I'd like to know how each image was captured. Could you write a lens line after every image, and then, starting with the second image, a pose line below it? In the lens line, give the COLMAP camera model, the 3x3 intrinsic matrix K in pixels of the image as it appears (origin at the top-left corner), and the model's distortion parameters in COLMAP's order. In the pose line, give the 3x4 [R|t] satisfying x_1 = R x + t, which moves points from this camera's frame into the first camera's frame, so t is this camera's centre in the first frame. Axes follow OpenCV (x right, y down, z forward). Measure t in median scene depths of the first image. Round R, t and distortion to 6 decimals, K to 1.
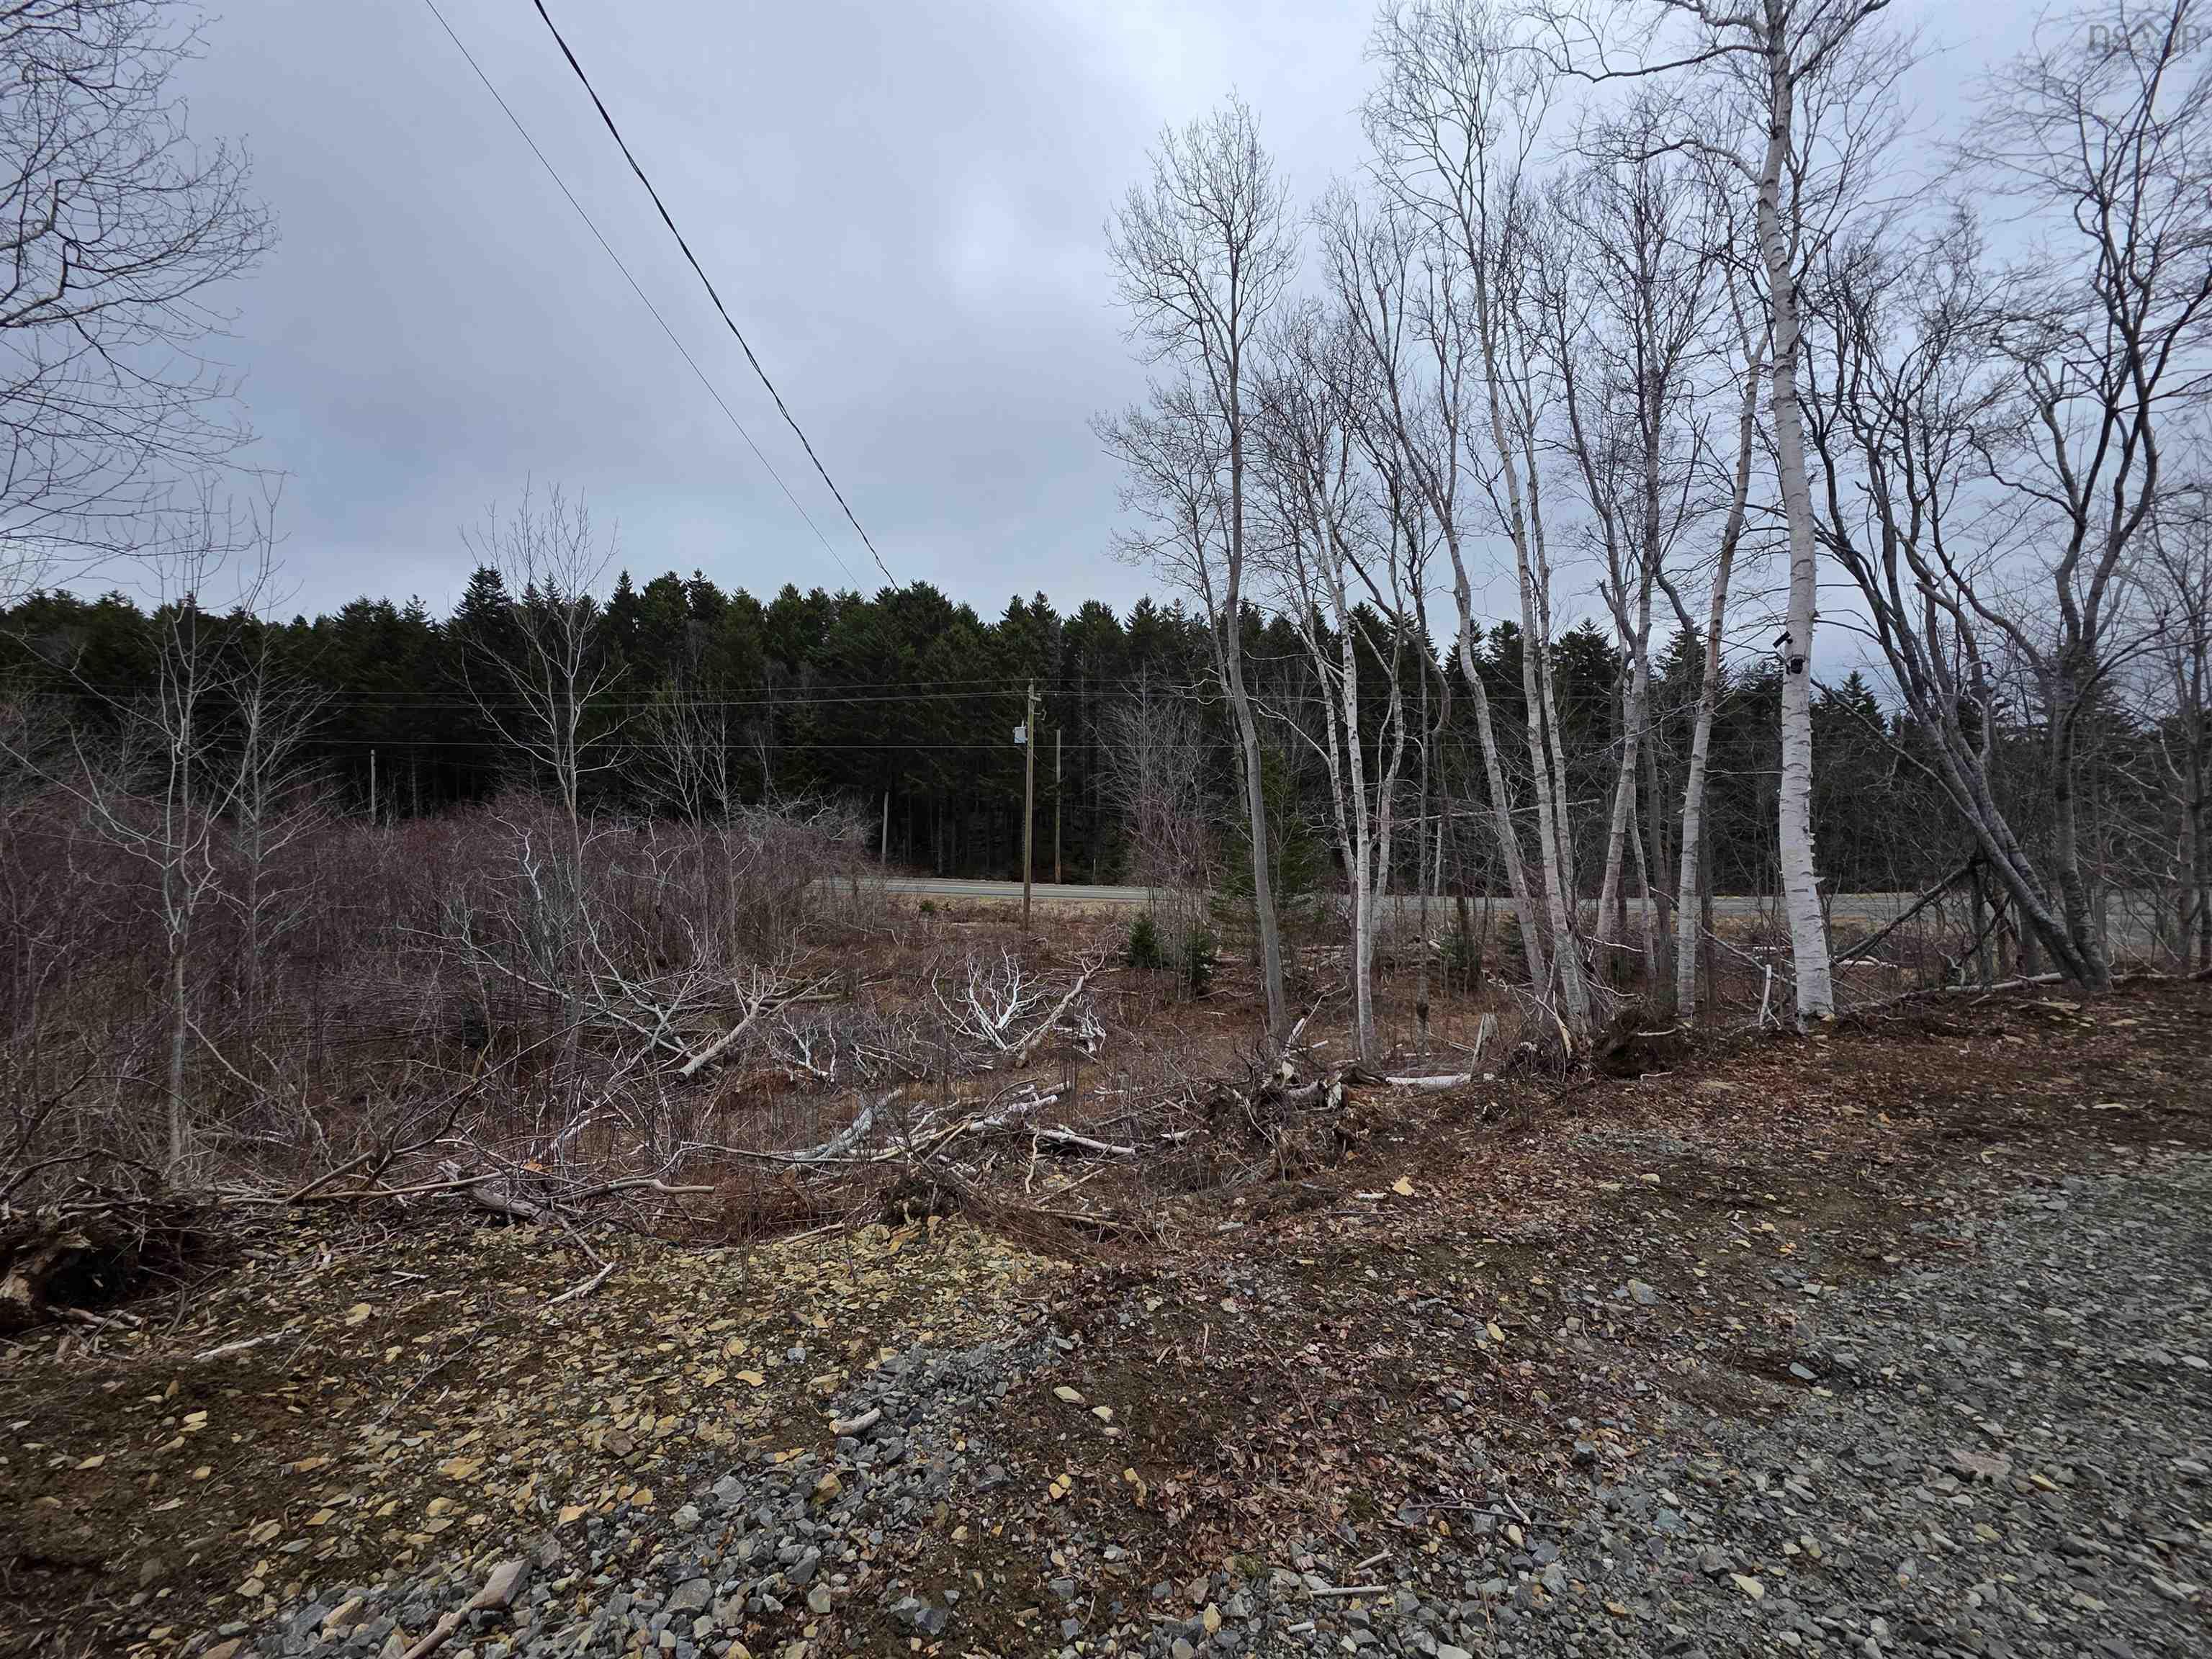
lens RADIAL K [[880.8, 0, 1092.3], [0, 880.8, 824.0], [0, 0, 1]] dist [0.001557, -0.000190]
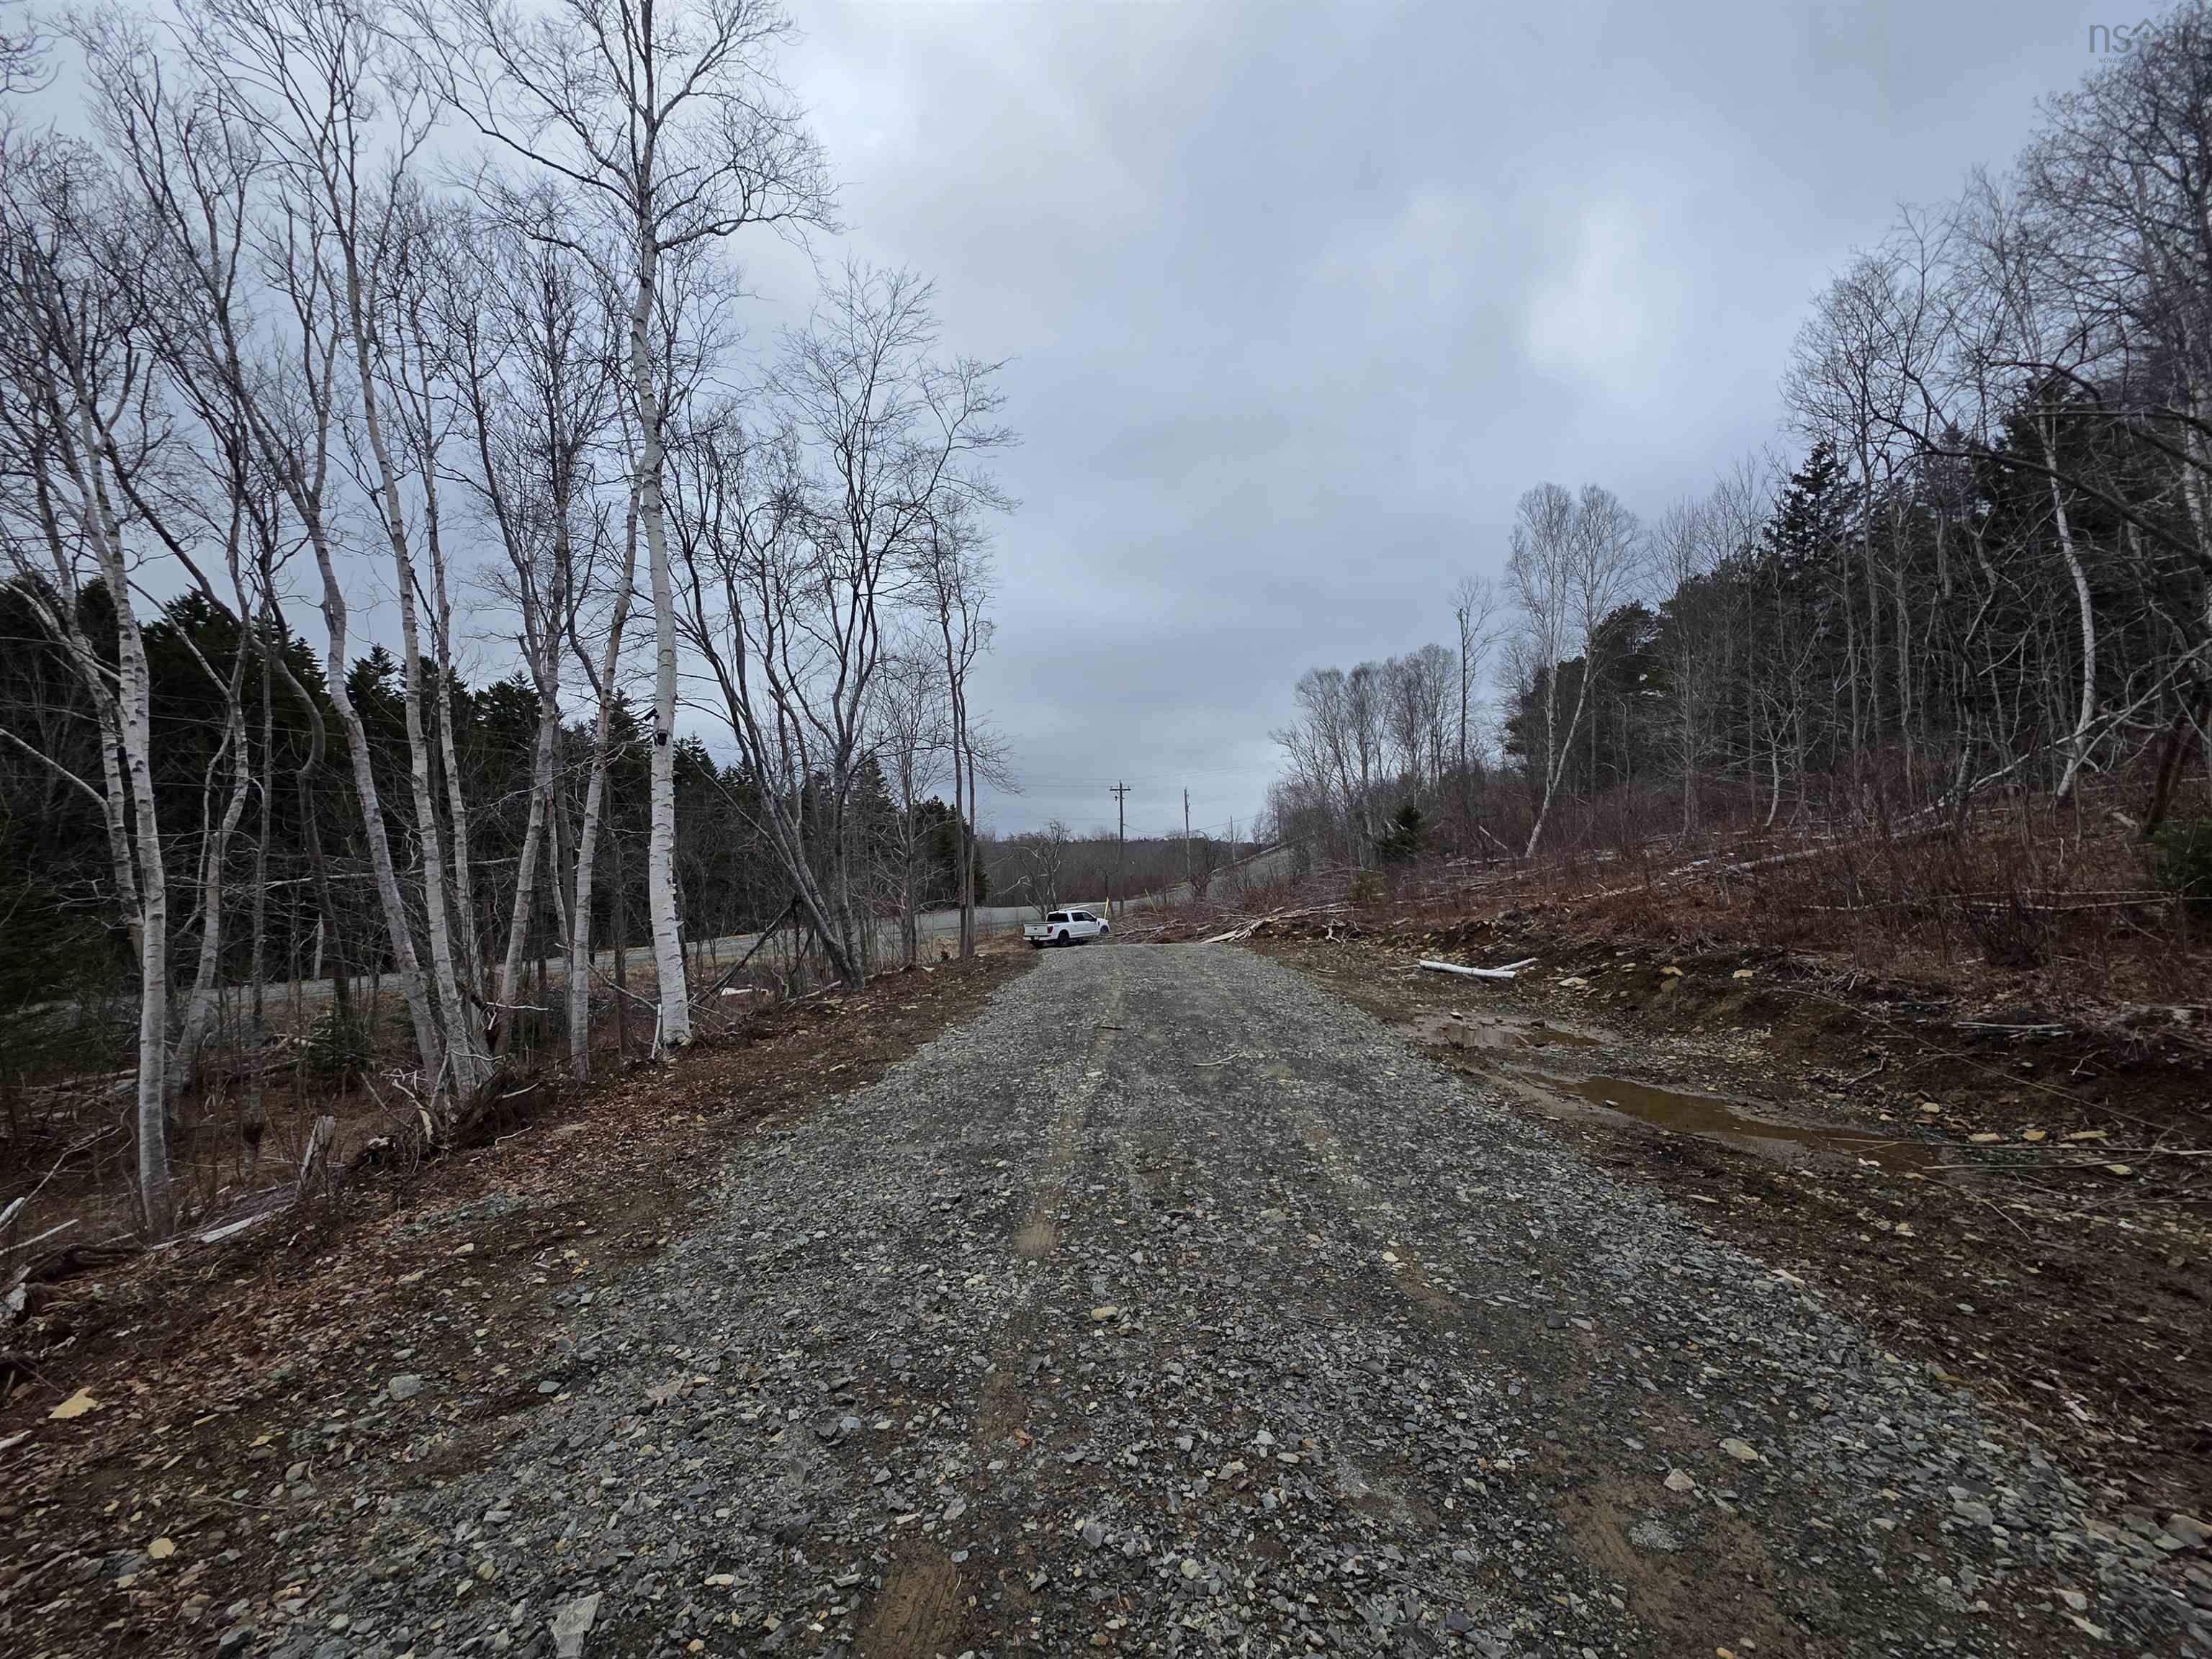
lens RADIAL K [[880.3, 0, 1098.3], [0, 880.3, 818.7], [0, 0, 1]] dist [0.001716, 0.000519]
pose [[0.459484, 0.035875, 0.887461, 0.025111], [0.028888, 0.998052, -0.055302, 0.003169], [-0.887716, 0.051047, 0.457553, -0.018078]]
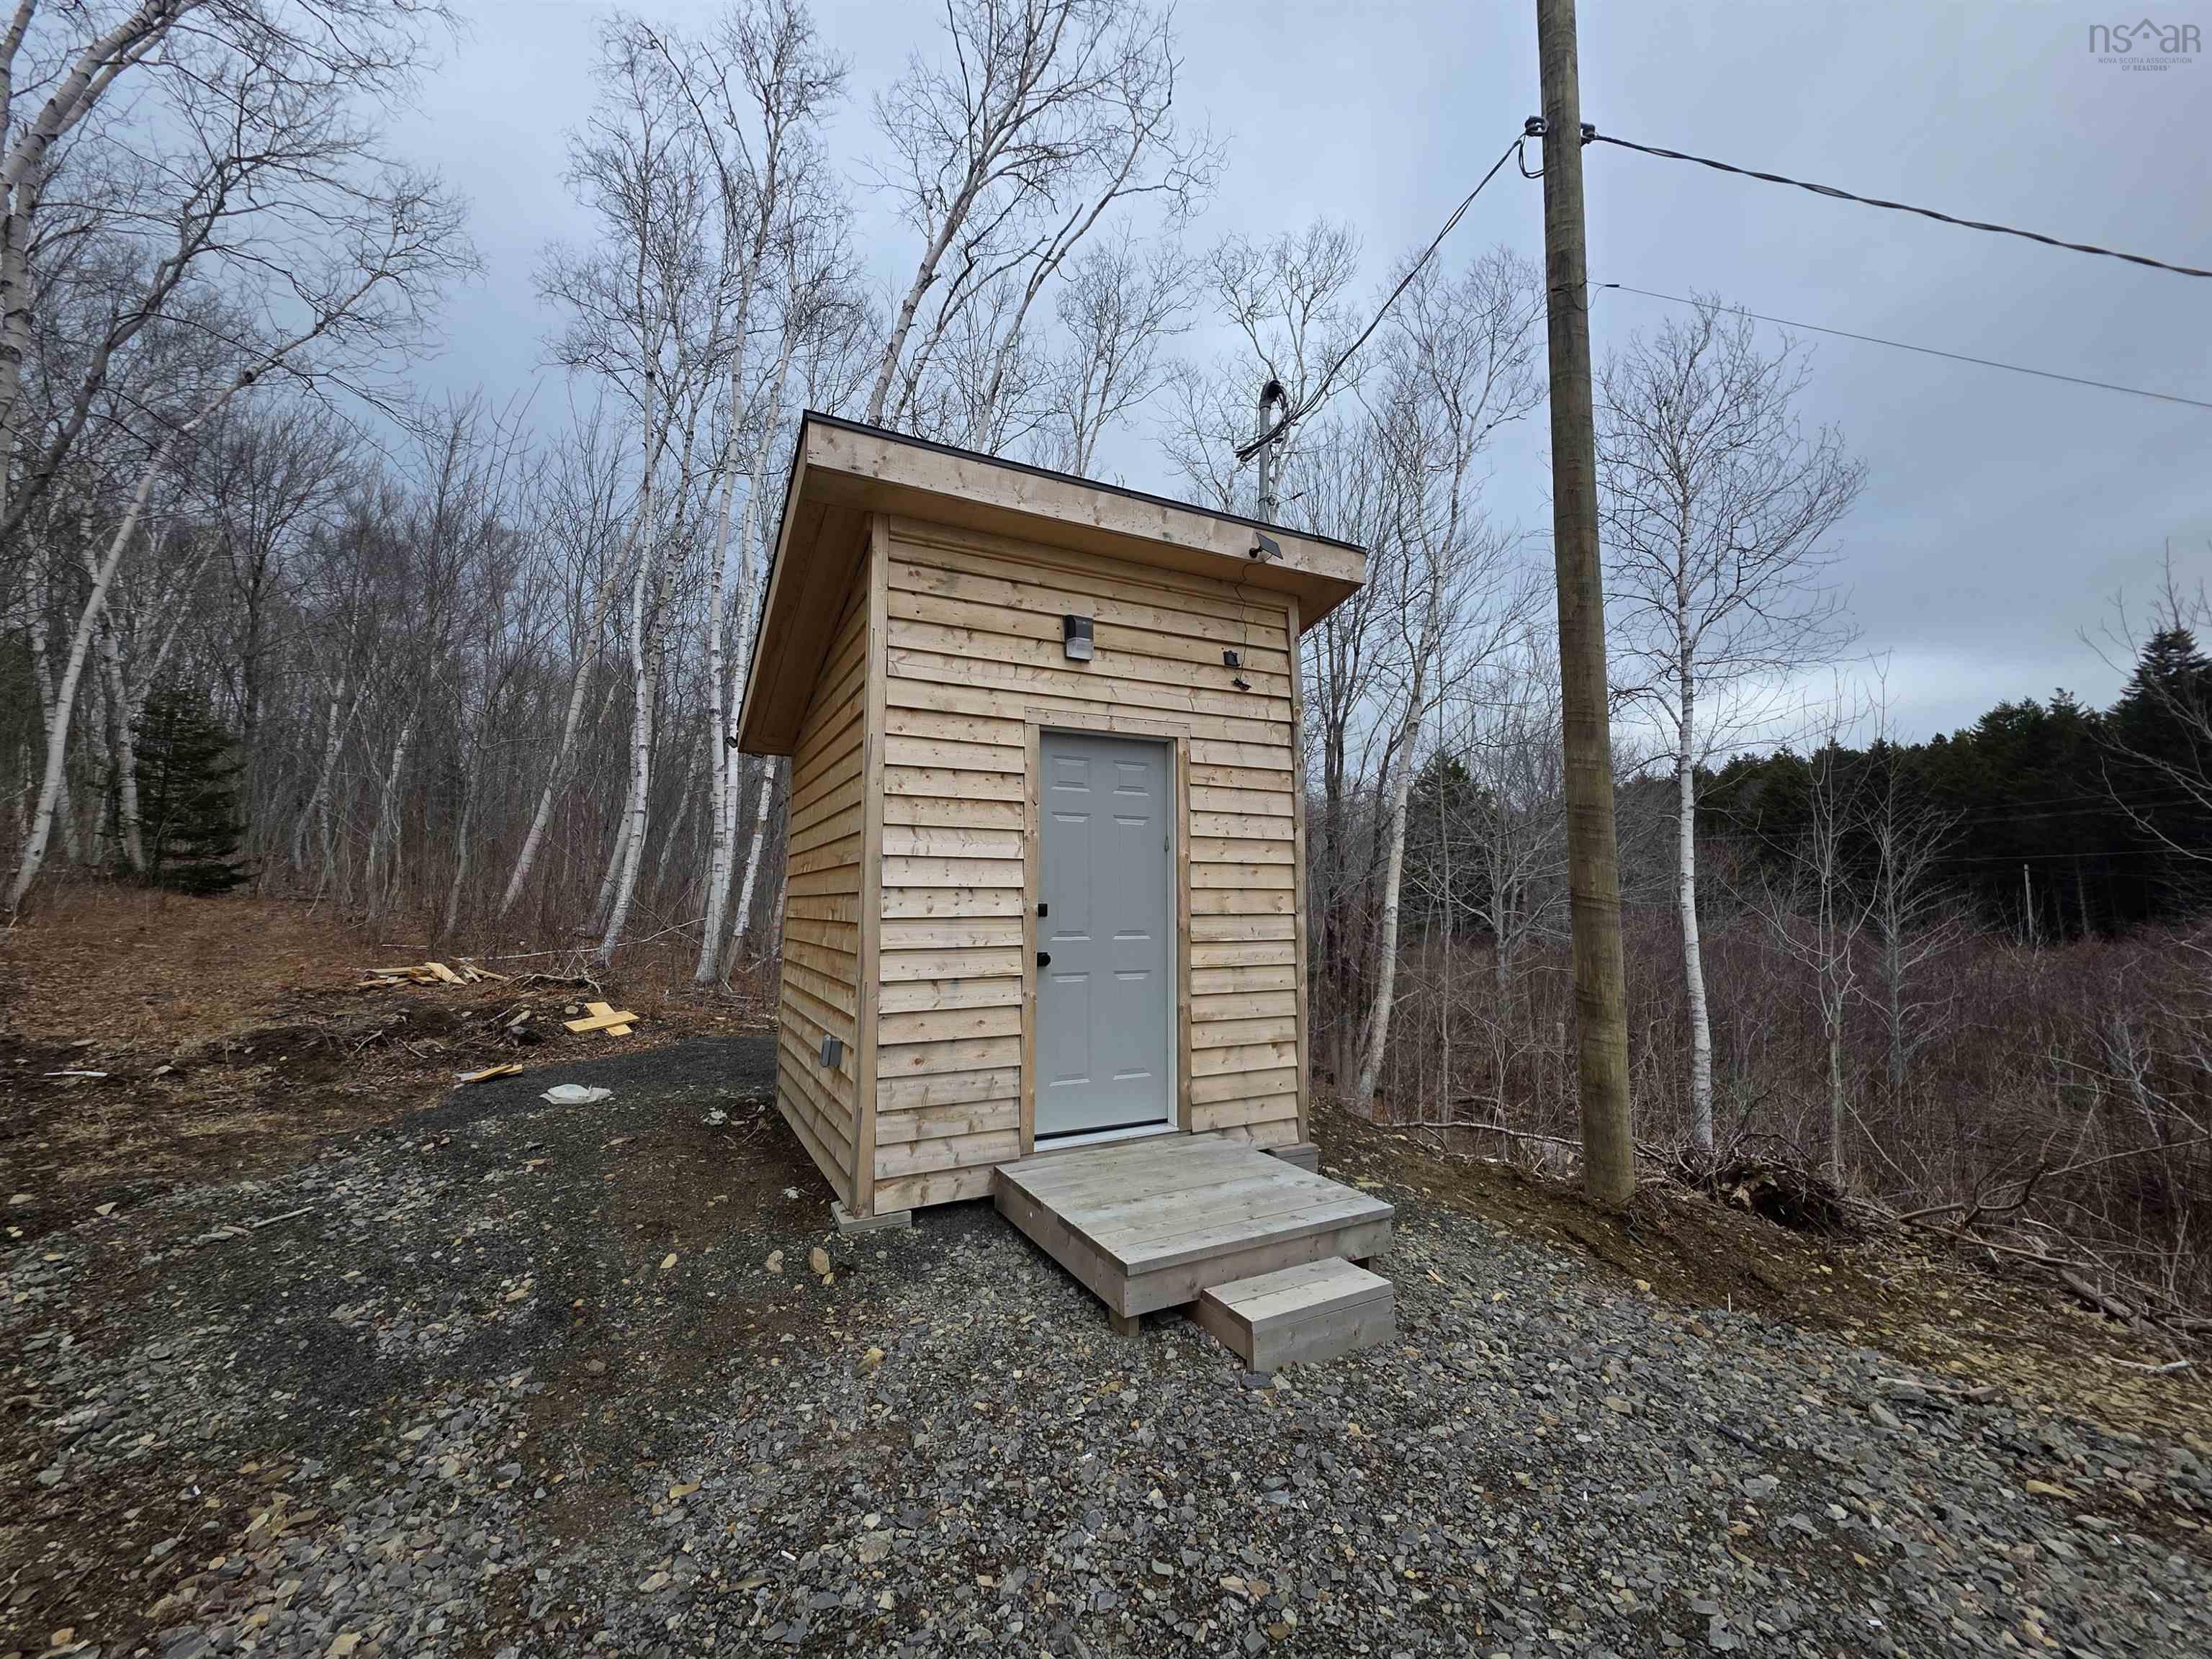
lens RADIAL K [[880.8, 0, 1092.3], [0, 880.8, 824.0], [0, 0, 1]] dist [0.001557, -0.000190]
pose [[0.066480, -0.099900, -0.992774, 0.088470], [-0.032221, 0.994241, -0.102206, 0.000115], [0.997267, 0.038782, 0.062878, -0.074650]]
